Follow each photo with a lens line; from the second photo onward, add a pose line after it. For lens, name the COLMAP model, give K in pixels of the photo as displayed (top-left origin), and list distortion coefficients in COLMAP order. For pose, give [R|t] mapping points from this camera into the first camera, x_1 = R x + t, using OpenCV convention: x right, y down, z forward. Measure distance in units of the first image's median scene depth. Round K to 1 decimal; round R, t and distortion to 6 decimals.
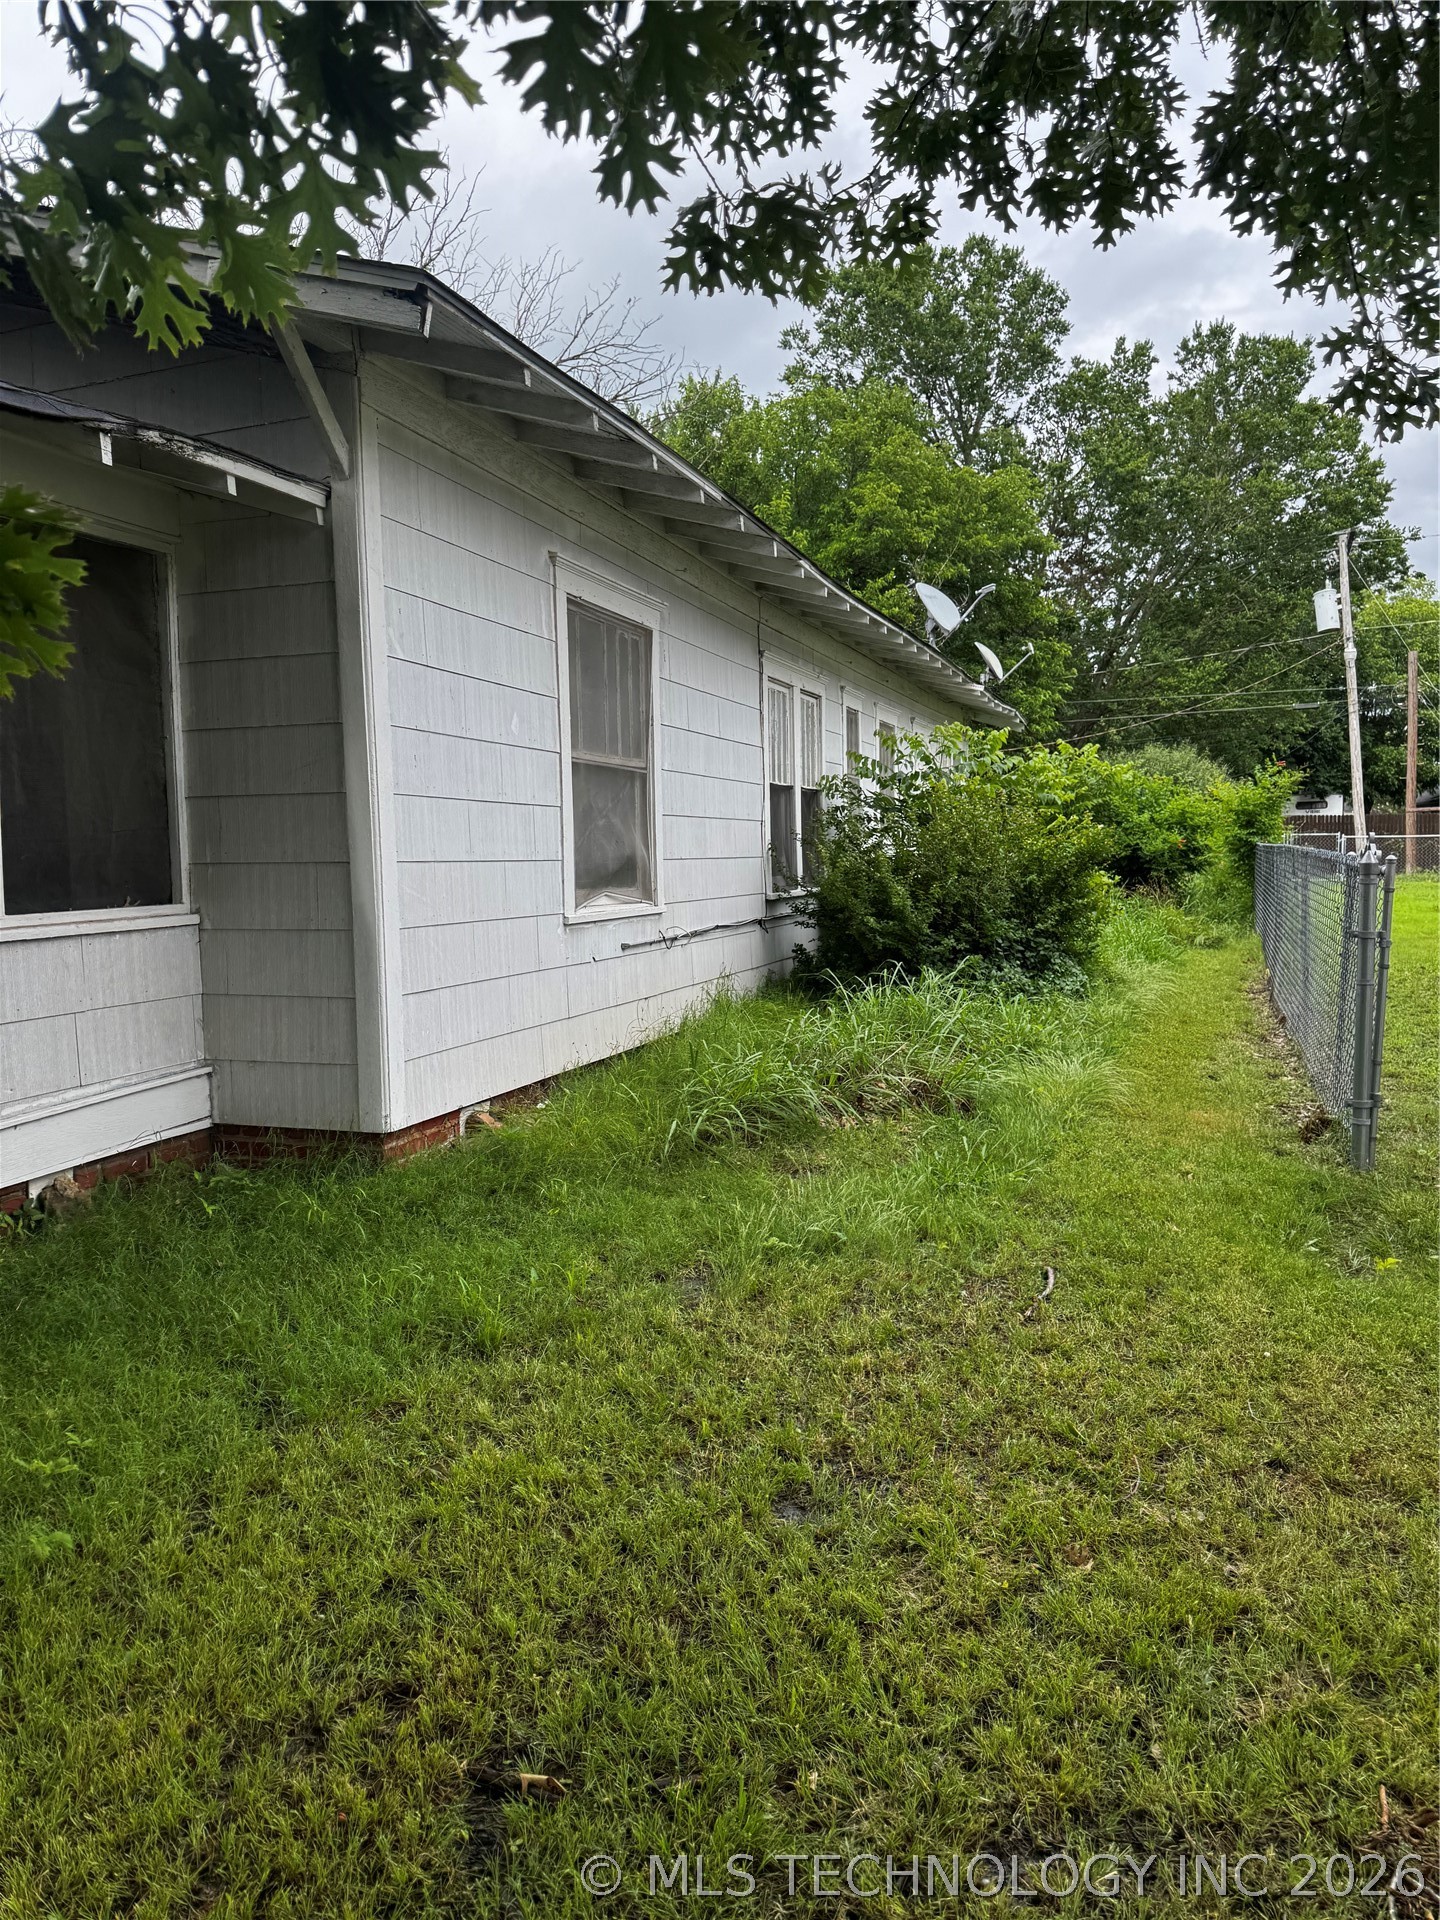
lens RADIAL K [[1348.1, 0, 719.5], [0, 1348.1, 961.8], [0, 0, 1]] dist [0.004509, 0.001283]
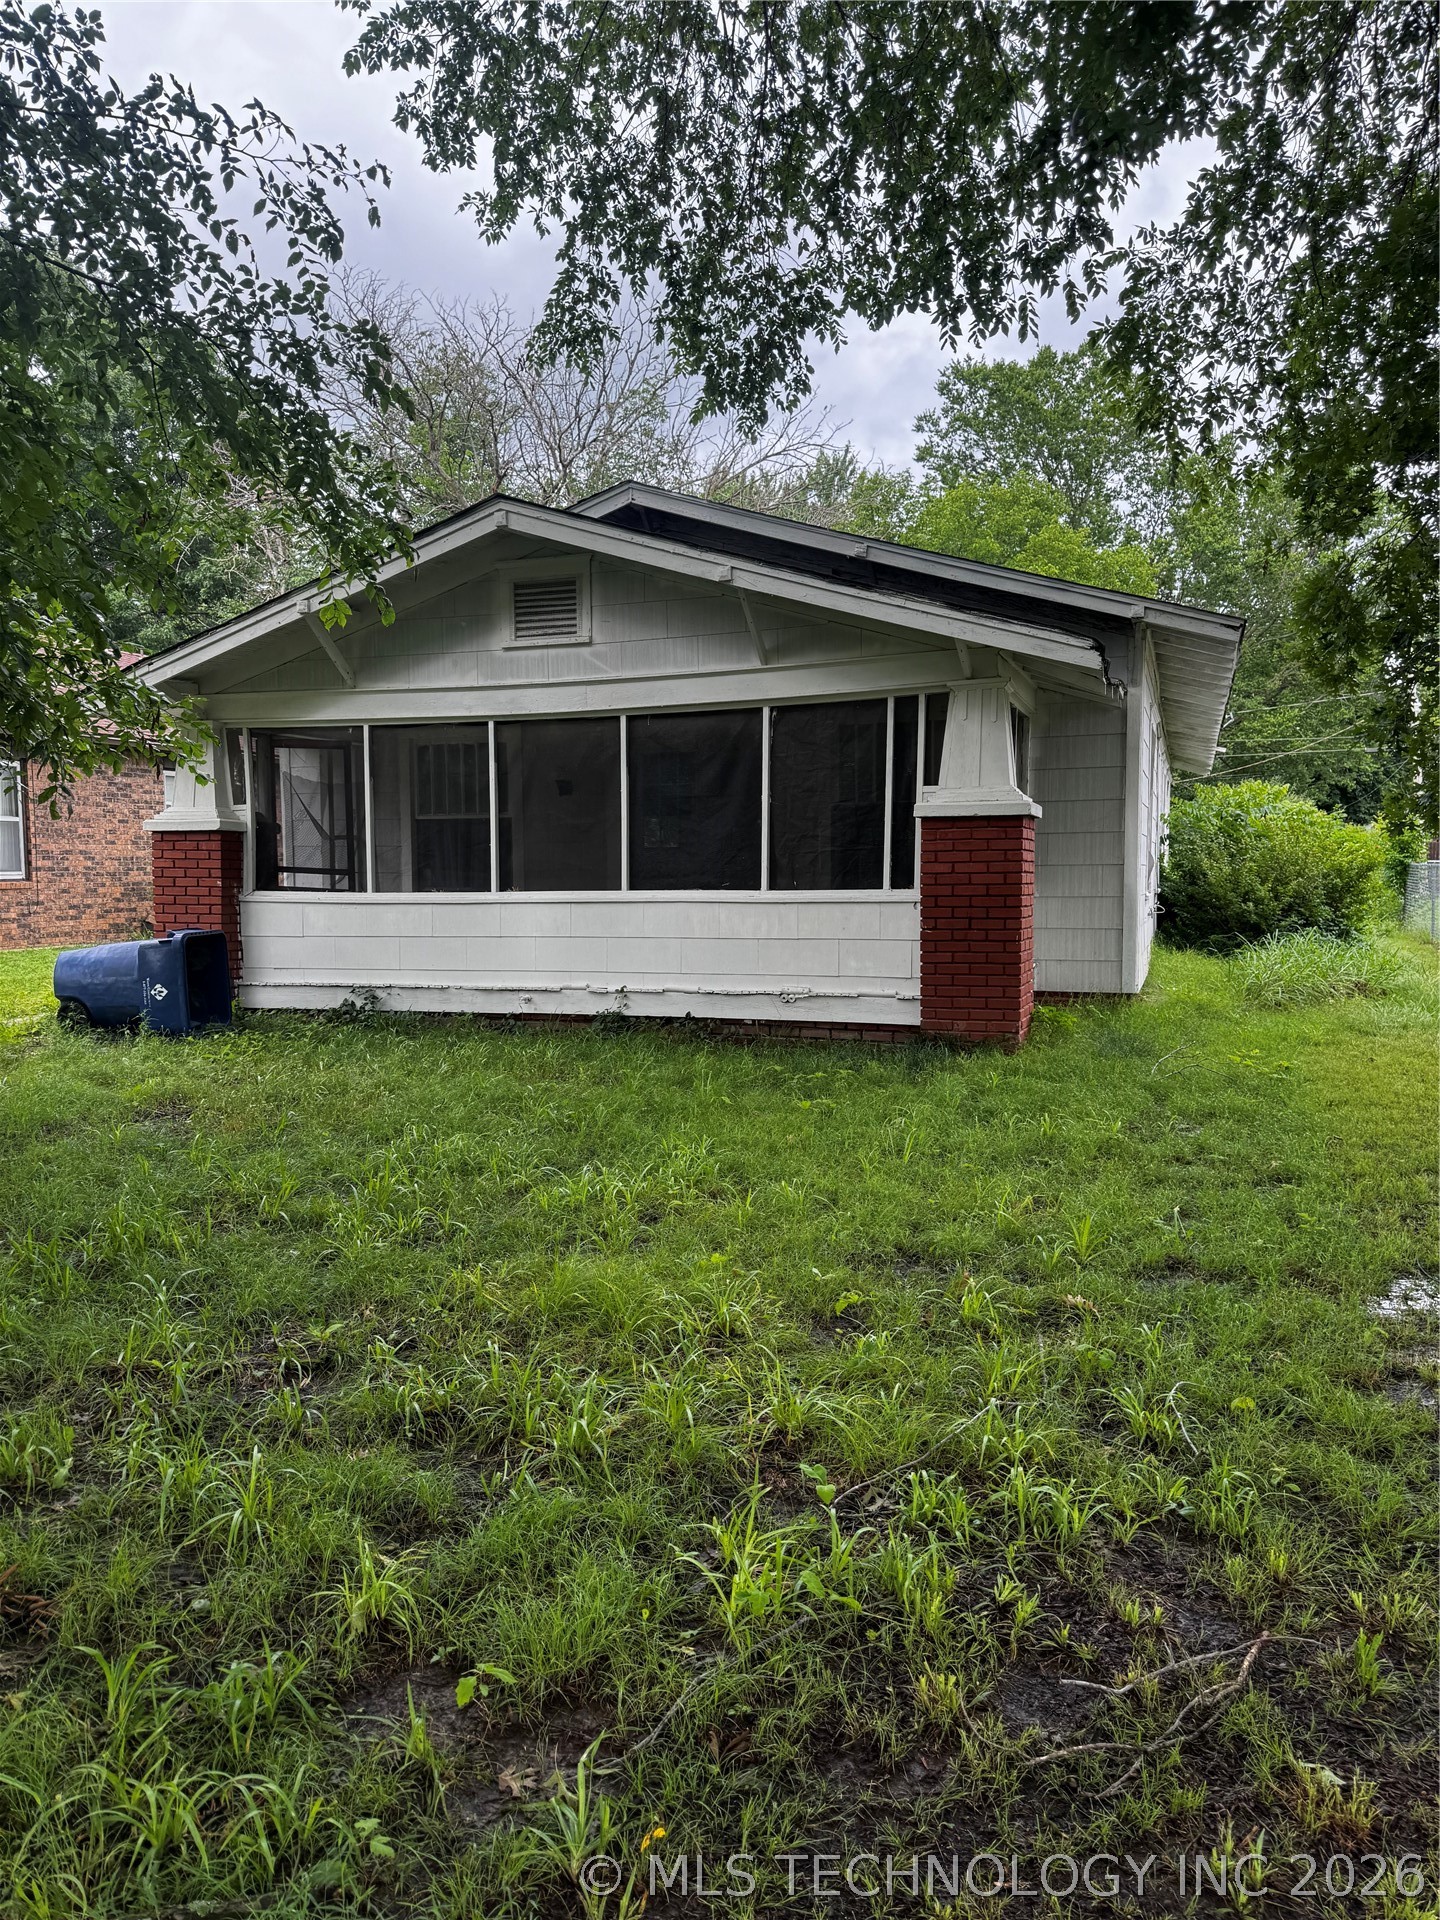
lens RADIAL K [[1348.1, 0, 721.0], [0, 1348.1, 962.9], [0, 0, 1]] dist [0.004509, 0.001283]
pose [[0.999904, 0.012394, 0.006140, -0.121309], [-0.012309, 0.999830, -0.013760, 0.015860], [-0.006309, 0.013683, 0.999886, -0.142694]]
